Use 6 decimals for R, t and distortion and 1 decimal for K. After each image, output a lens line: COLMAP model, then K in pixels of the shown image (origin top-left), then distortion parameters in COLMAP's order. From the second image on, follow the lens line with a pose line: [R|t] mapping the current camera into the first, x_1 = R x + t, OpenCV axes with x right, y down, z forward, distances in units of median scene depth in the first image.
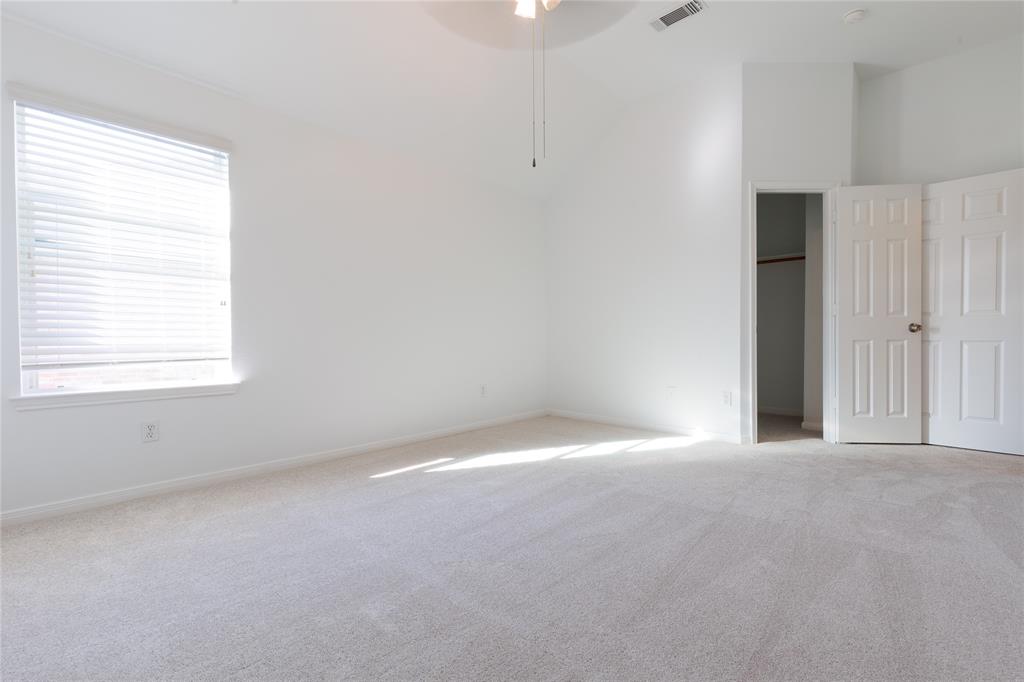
lens RADIAL K [[457.8, 0, 512.0], [0, 457.8, 341.0], [0, 0, 1]] dist [0.003593, 0.000012]
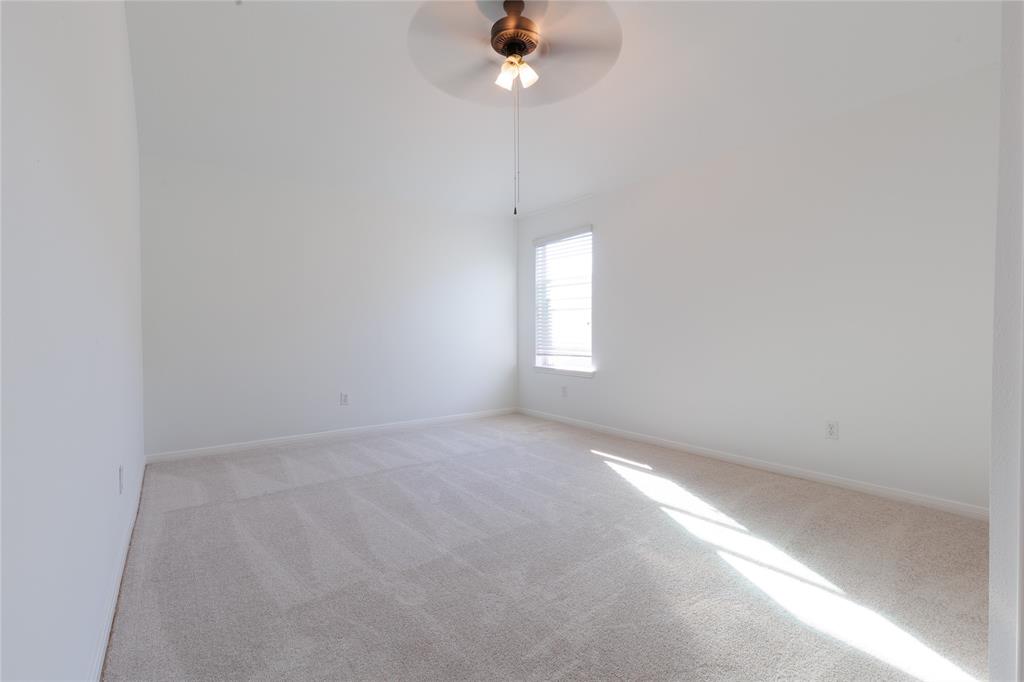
lens RADIAL K [[457.8, 0, 512.0], [0, 457.8, 341.0], [0, 0, 1]] dist [0.003593, 0.000012]
pose [[-0.181640, 0.018811, -0.983185, 1.059898], [-0.009357, 0.999739, 0.020857, -0.049594], [0.983321, 0.012988, -0.181416, 1.021045]]
